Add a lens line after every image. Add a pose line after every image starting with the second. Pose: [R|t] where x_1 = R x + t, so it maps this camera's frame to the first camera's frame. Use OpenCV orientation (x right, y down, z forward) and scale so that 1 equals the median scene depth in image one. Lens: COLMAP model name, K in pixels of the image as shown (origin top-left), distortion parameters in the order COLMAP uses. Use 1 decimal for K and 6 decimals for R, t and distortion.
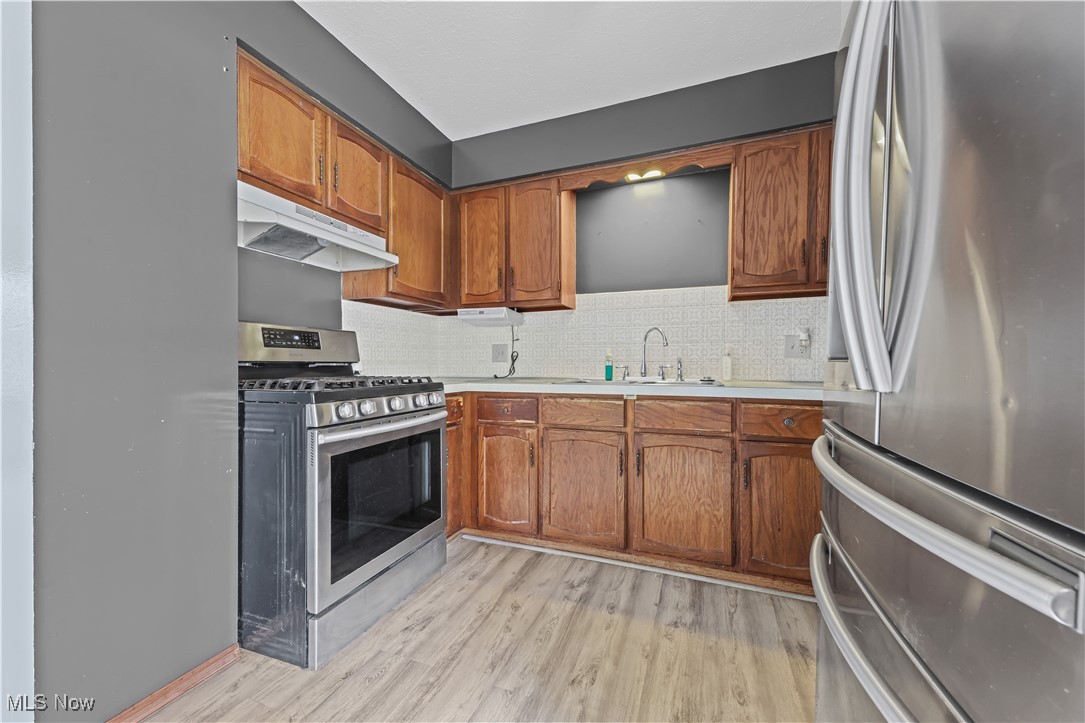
lens RADIAL K [[412.9, 0, 552.8], [0, 412.9, 347.6], [0, 0, 1]] dist [0.009648, -0.005397]
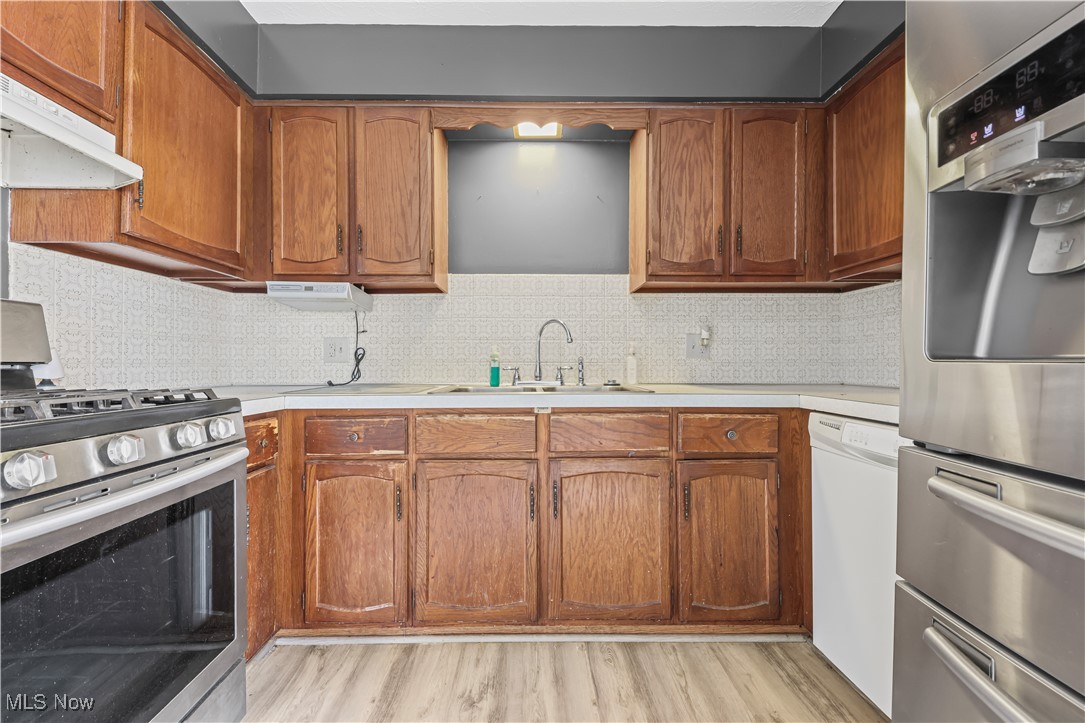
lens RADIAL K [[412.9, 0, 536.1], [0, 412.9, 354.1], [0, 0, 1]] dist [0.009648, -0.005397]
pose [[0.934823, 0.007753, 0.355031, -0.080924], [-0.012871, 0.999844, 0.012056, 0.010357], [-0.354882, -0.015839, 0.934777, 0.299256]]
